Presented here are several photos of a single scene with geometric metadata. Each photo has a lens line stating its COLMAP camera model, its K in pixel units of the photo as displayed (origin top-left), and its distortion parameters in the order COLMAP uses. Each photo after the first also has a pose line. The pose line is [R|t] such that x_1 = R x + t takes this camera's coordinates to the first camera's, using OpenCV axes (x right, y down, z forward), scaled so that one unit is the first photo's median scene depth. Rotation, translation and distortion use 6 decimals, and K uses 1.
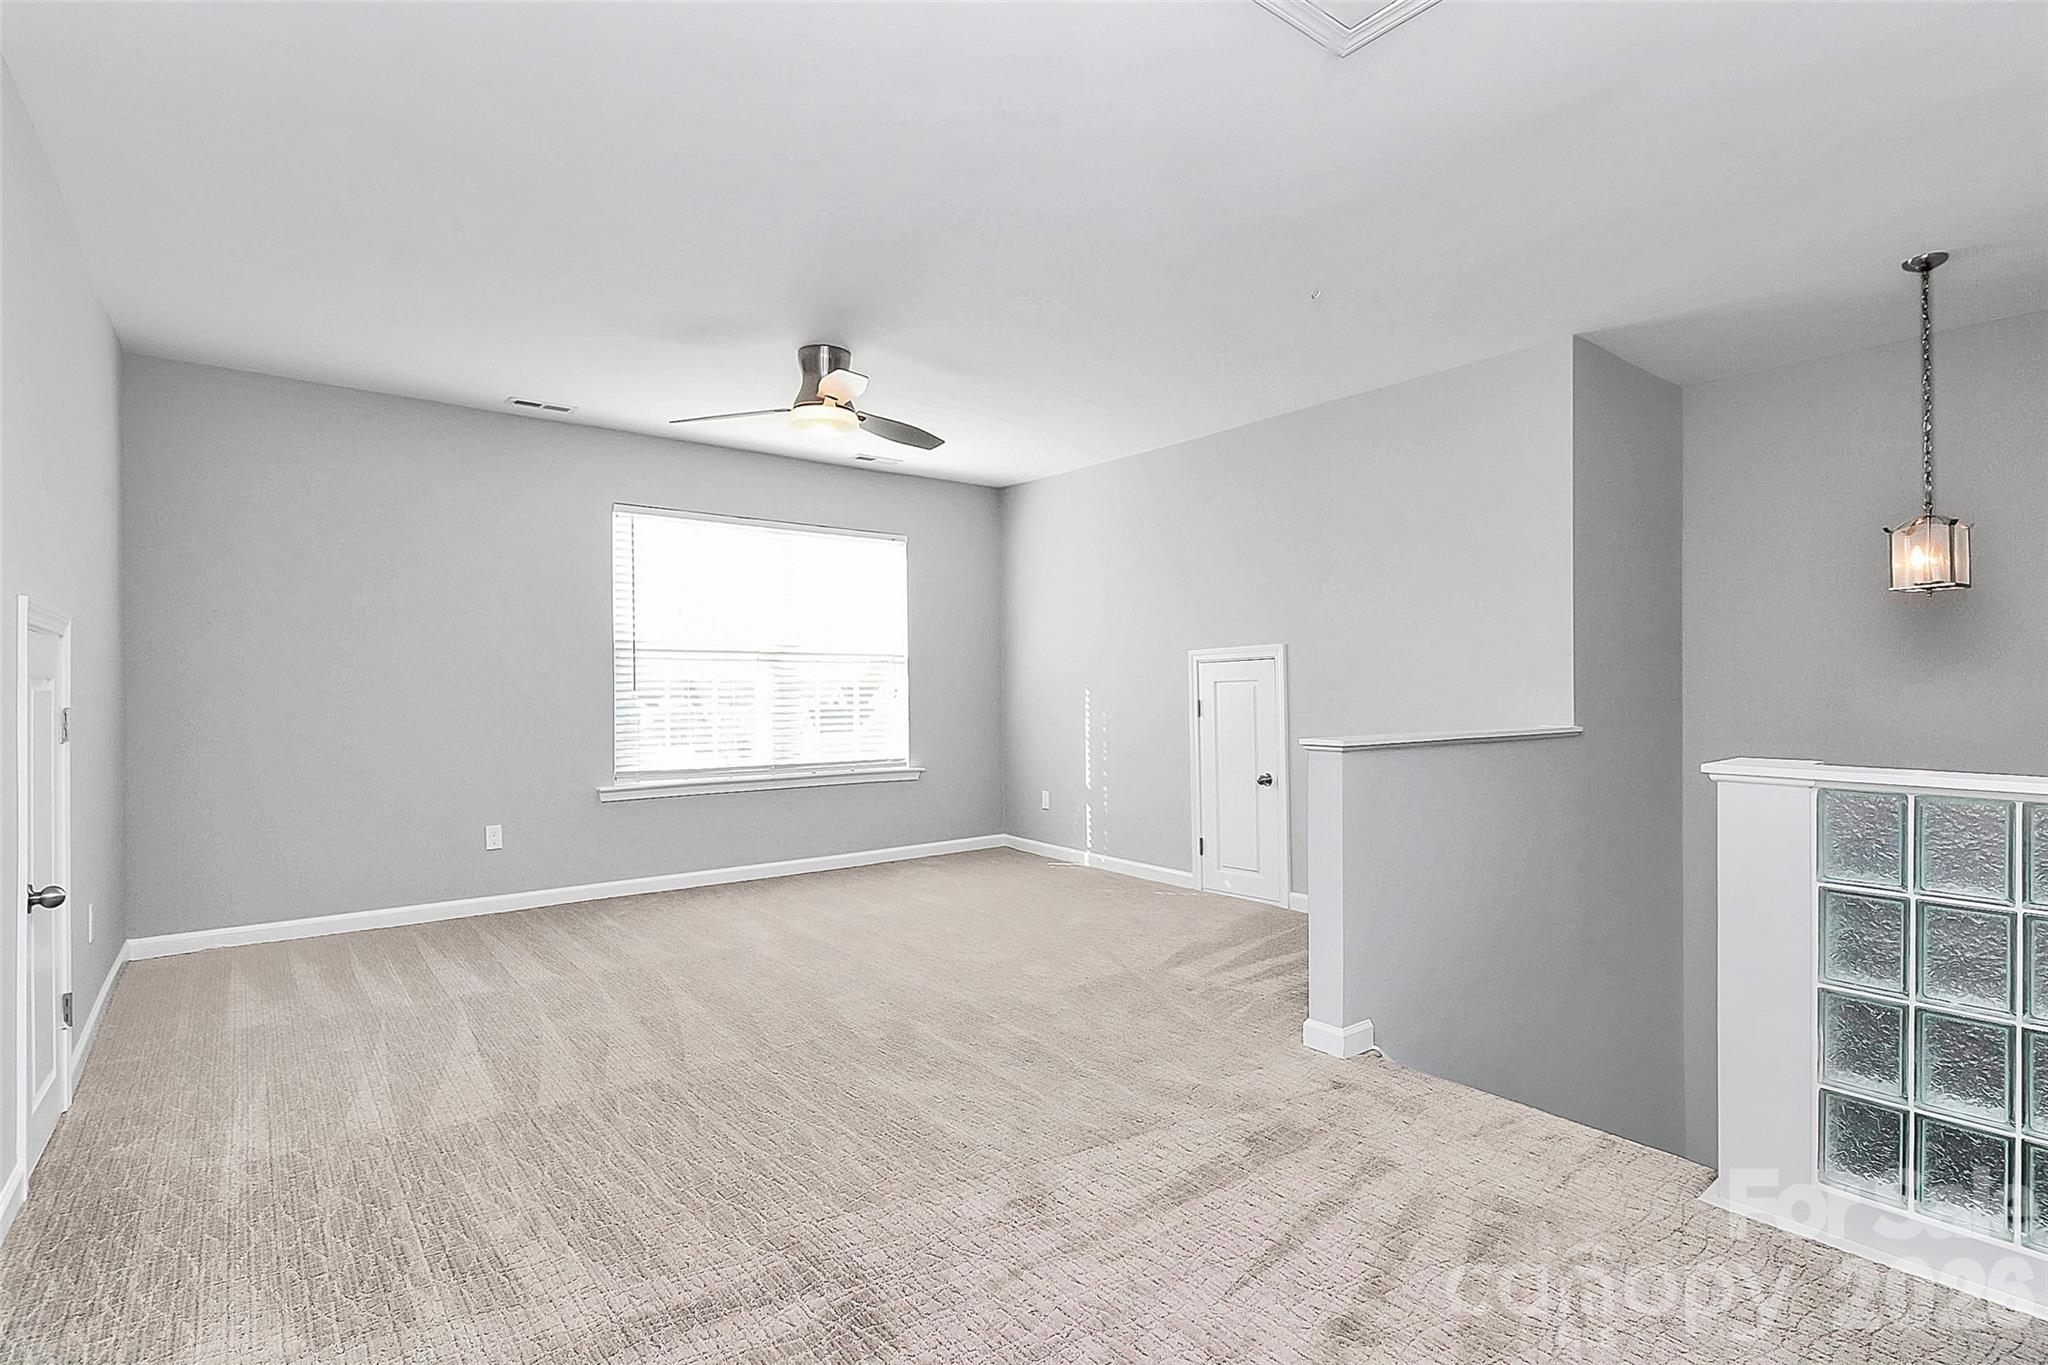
lens RADIAL K [[979.1, 0, 1018.6], [0, 979.1, 687.0], [0, 0, 1]] dist [-0.000108, -0.005188]
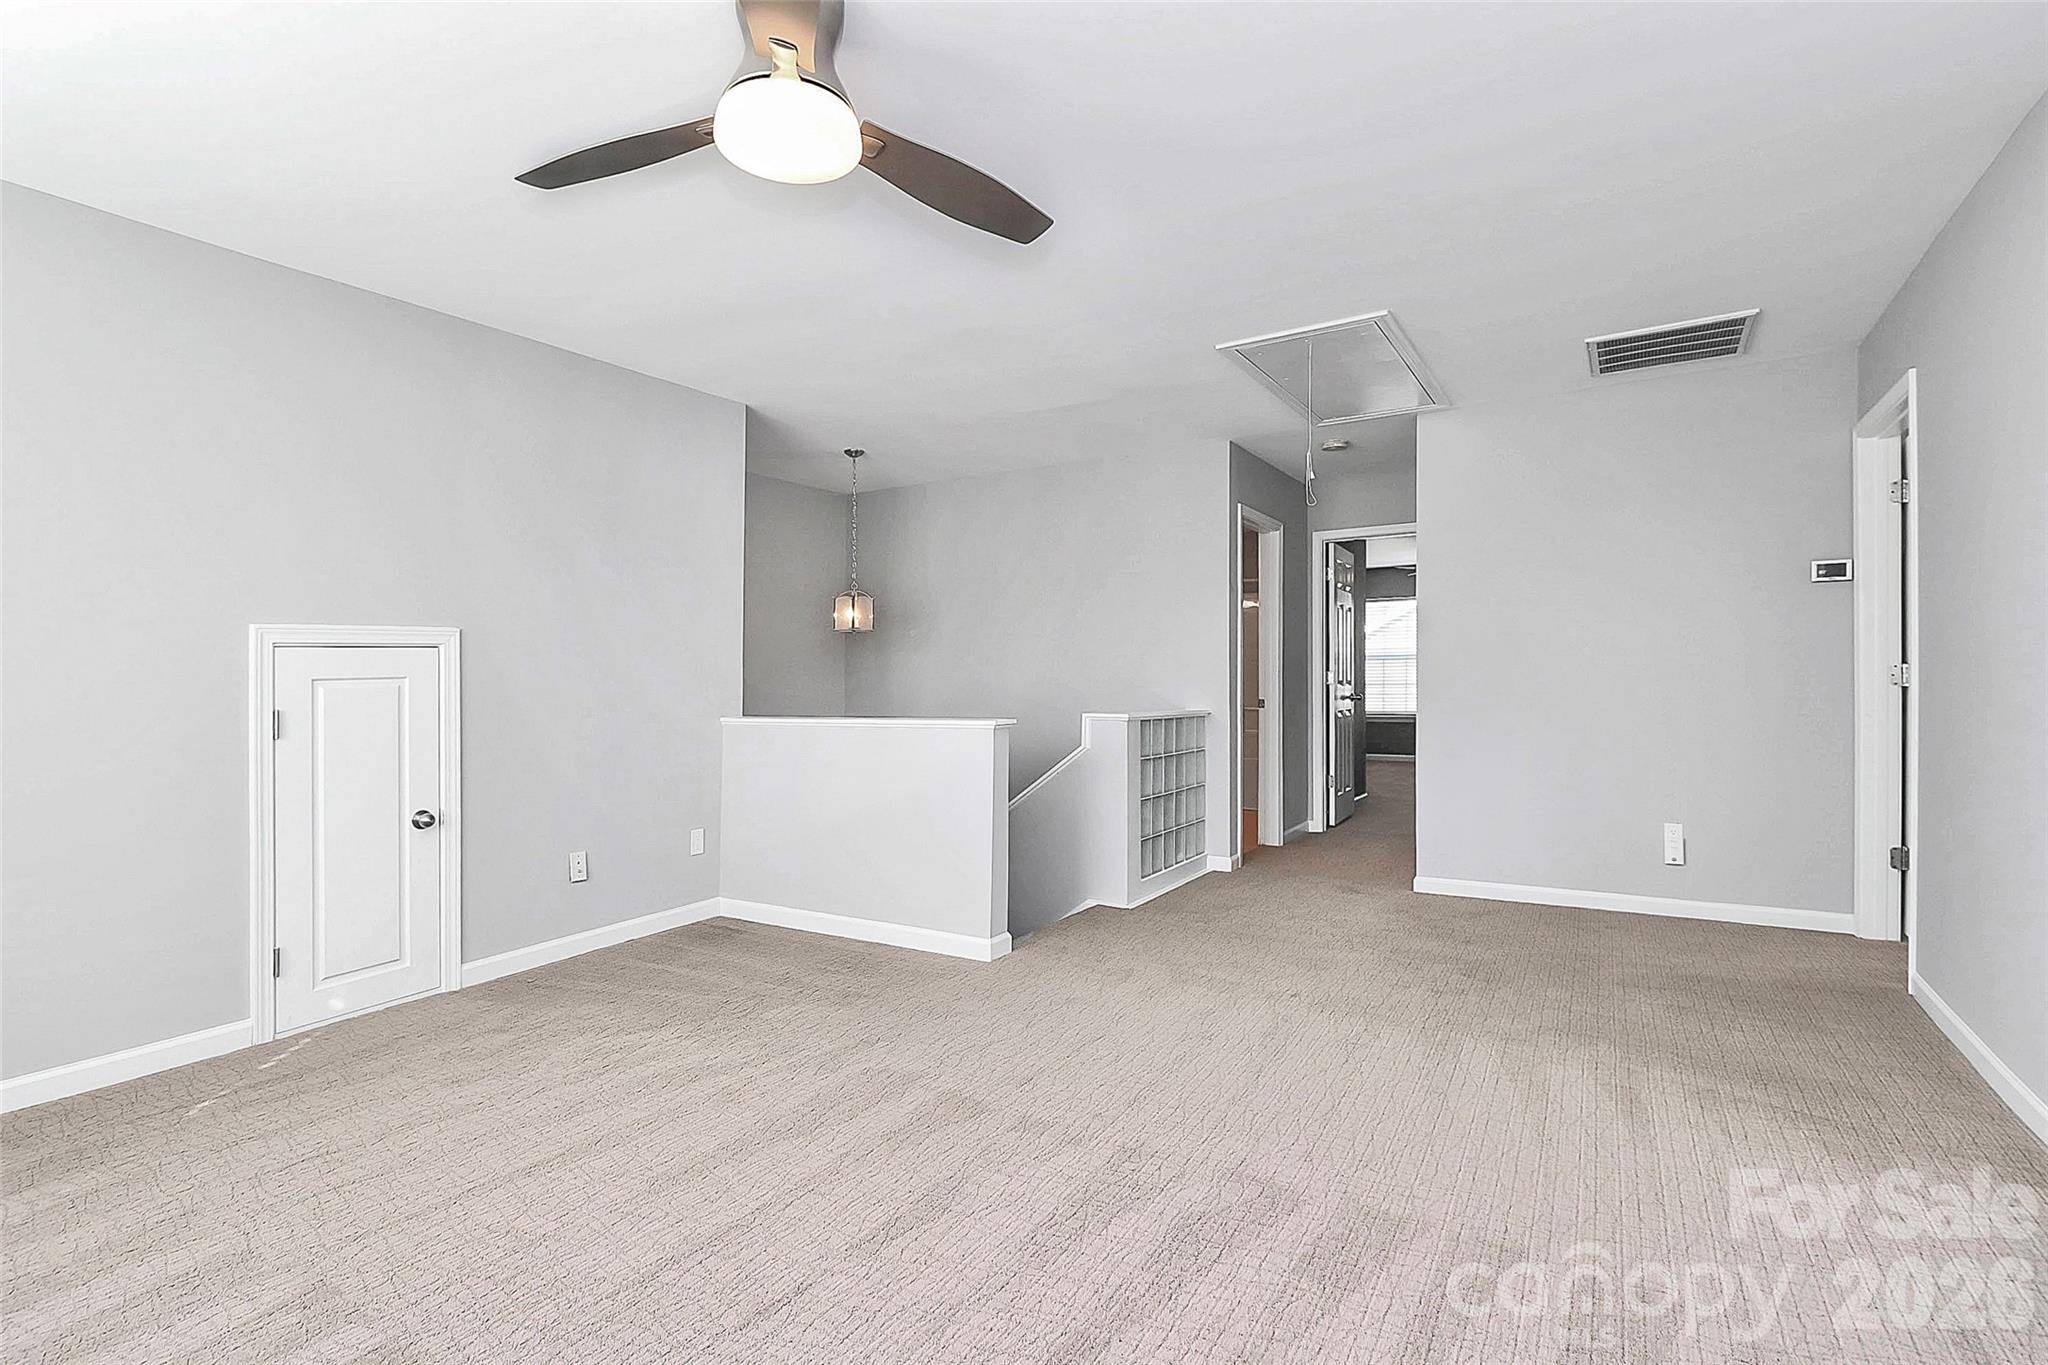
lens RADIAL K [[979.1, 0, 1018.6], [0, 979.1, 687.0], [0, 0, 1]] dist [-0.000108, -0.005188]
pose [[-0.351372, 0.001463, 0.936235, -0.551665], [0.006833, 0.999976, 0.001002, 0.001749], [-0.936211, 0.006750, -0.351374, 0.853155]]
